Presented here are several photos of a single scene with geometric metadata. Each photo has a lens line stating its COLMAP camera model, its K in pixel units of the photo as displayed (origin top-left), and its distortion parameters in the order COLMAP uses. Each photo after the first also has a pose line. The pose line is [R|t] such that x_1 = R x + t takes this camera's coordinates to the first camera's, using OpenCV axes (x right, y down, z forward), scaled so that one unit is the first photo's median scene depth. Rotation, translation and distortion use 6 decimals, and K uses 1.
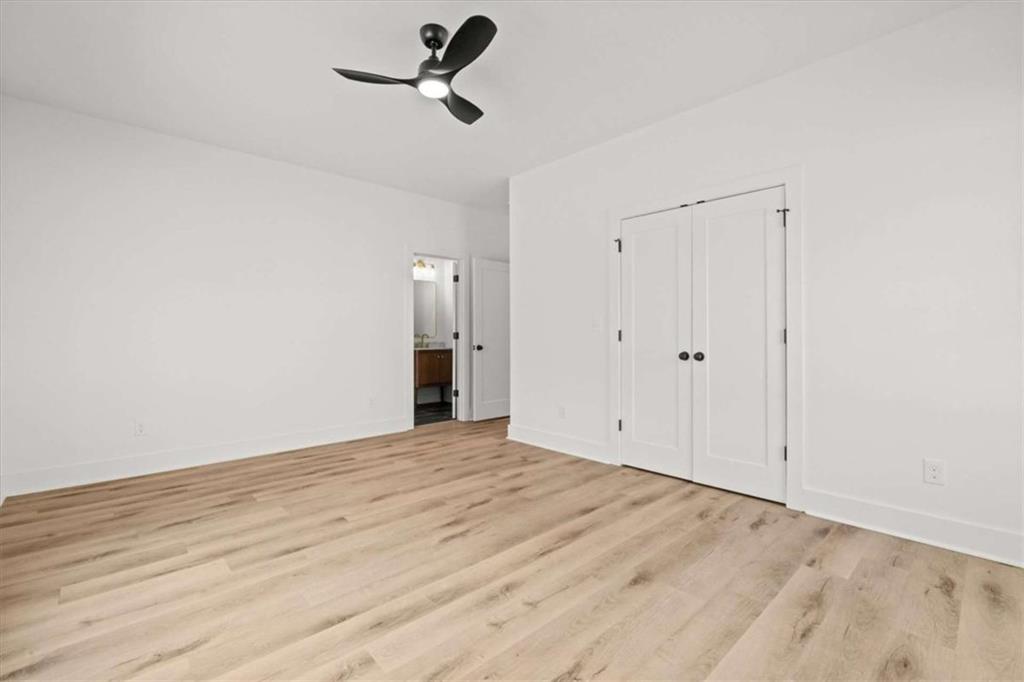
lens RADIAL K [[446.4, 0, 510.9], [0, 446.4, 336.5], [0, 0, 1]] dist [-0.005918, 0.000188]
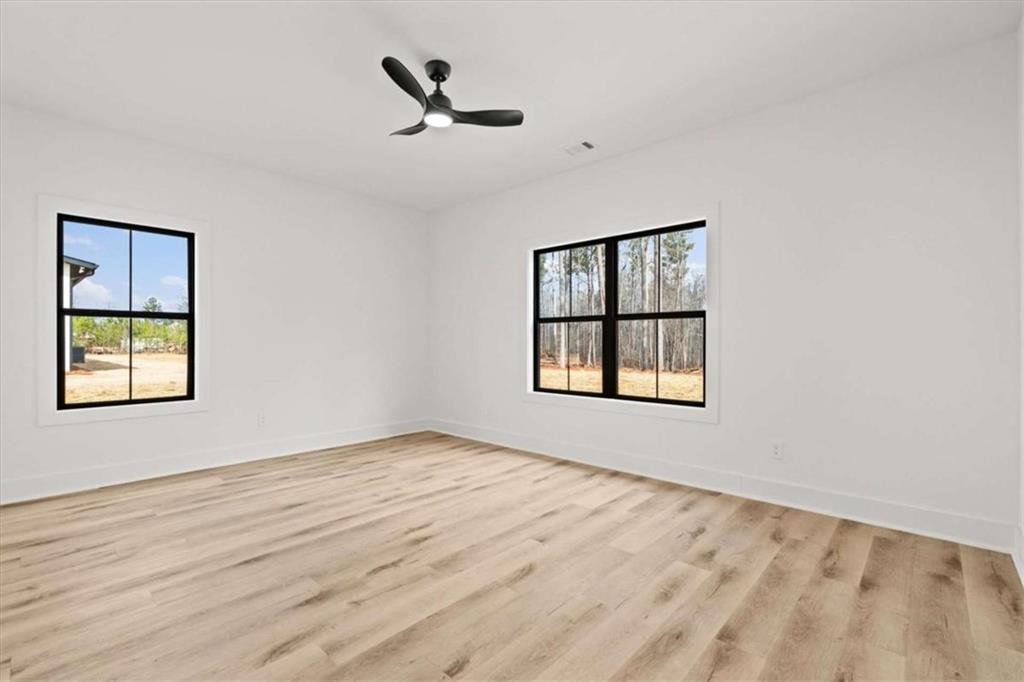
lens RADIAL K [[446.4, 0, 501.2], [0, 446.4, 345.9], [0, 0, 1]] dist [-0.005918, 0.000188]
pose [[-0.998318, 0.001959, -0.057943, -0.249651], [0.001409, 0.999954, 0.009524, -0.007542], [0.057959, 0.009426, -0.998274, 1.980600]]
